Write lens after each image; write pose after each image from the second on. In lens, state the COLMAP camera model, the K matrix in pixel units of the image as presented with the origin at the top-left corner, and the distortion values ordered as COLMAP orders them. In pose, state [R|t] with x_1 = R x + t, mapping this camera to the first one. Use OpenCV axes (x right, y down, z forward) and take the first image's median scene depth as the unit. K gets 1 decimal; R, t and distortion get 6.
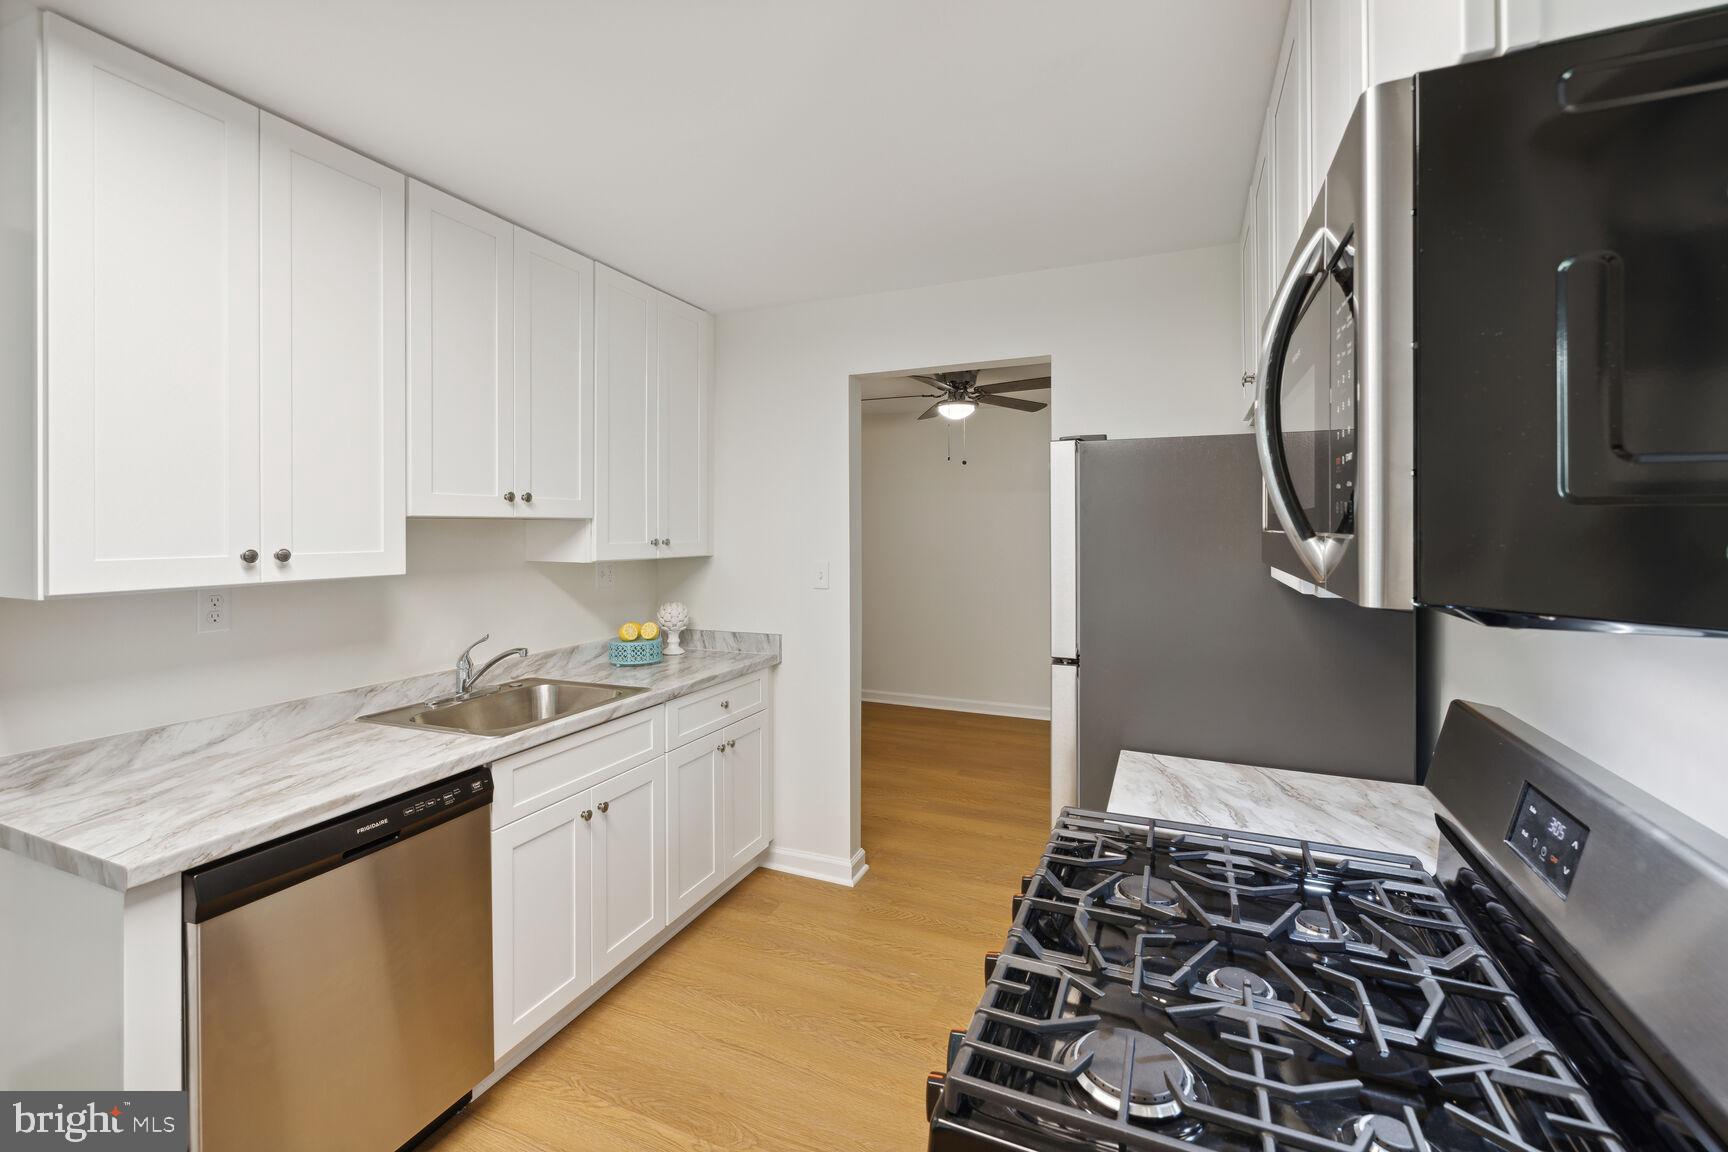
lens RADIAL K [[744.0, 0, 857.1], [0, 744.0, 533.8], [0, 0, 1]] dist [-0.001664, -0.000203]
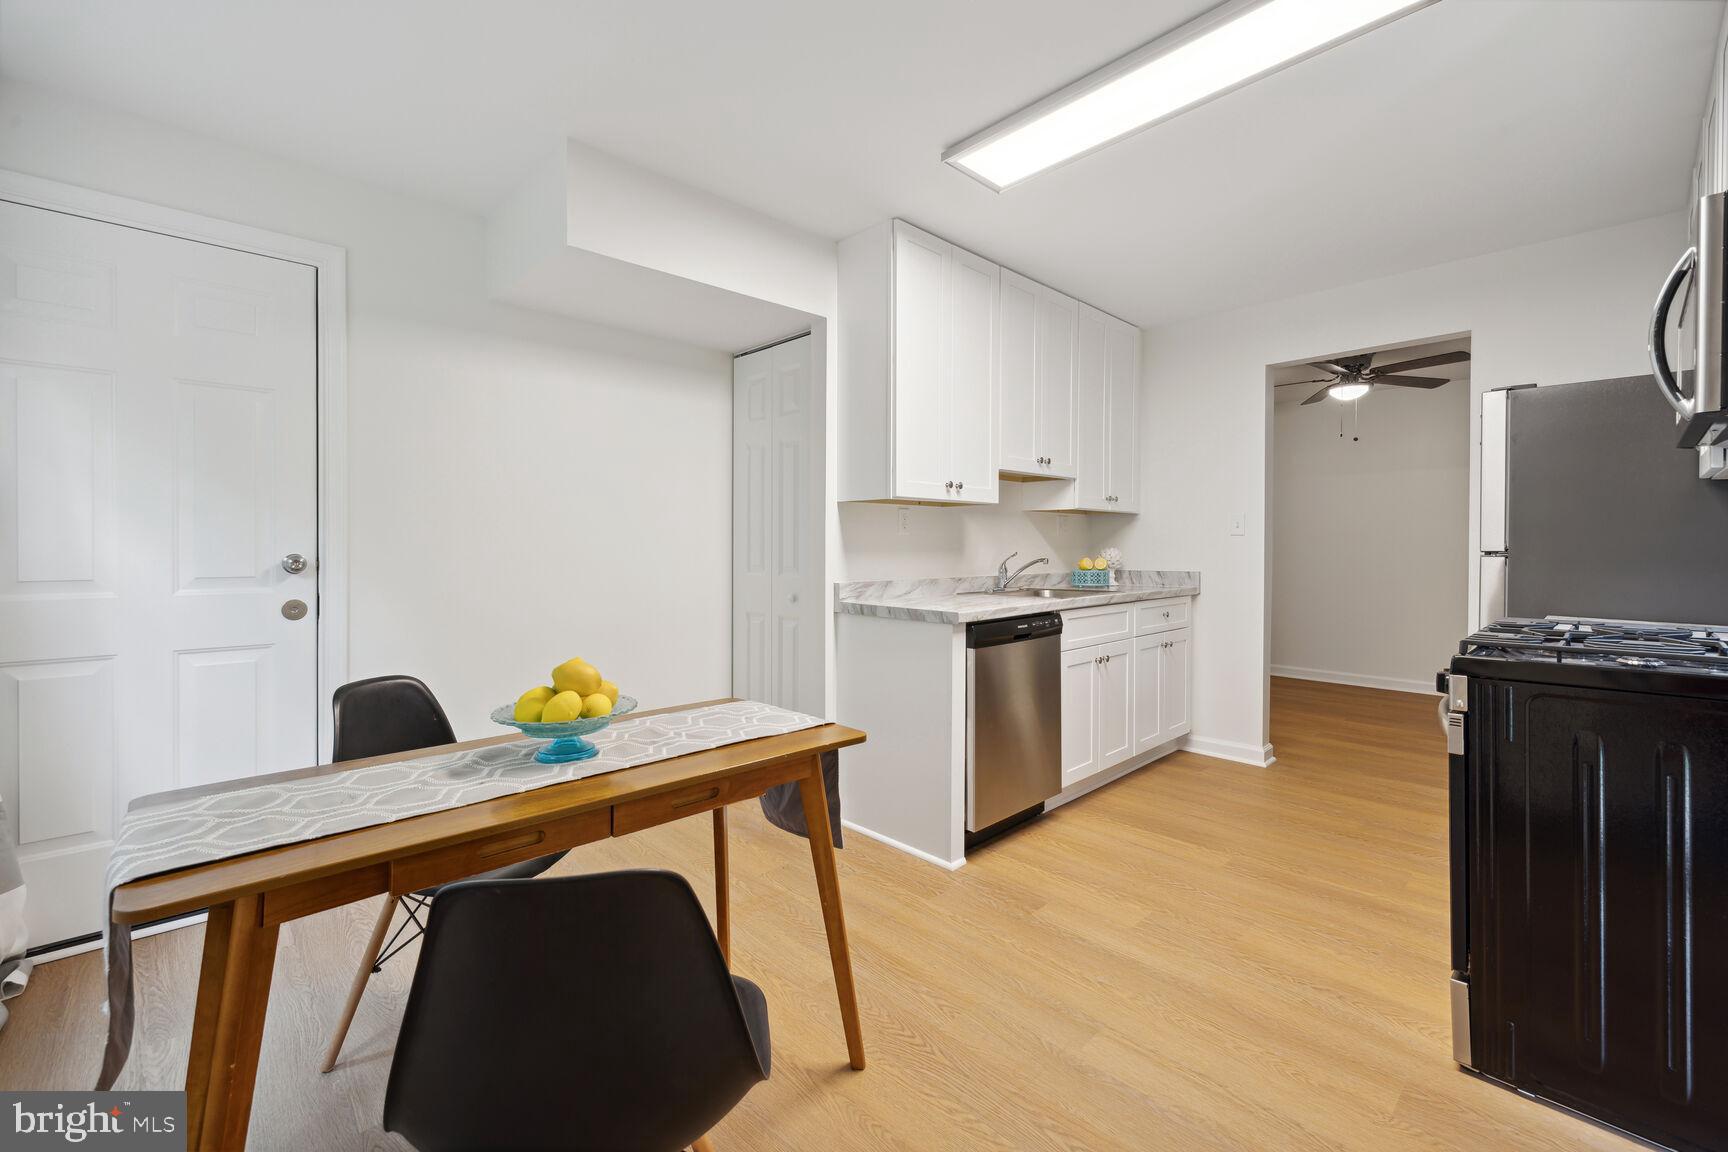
lens RADIAL K [[732.1, 0, 846.6], [0, 732.1, 560.7], [0, 0, 1]] dist [0.001381, -0.000305]
pose [[0.917563, 0.009379, -0.397480, -0.176197], [-0.003832, 0.999884, 0.014746, 0.108846], [0.397572, -0.012007, 0.917492, -0.450025]]
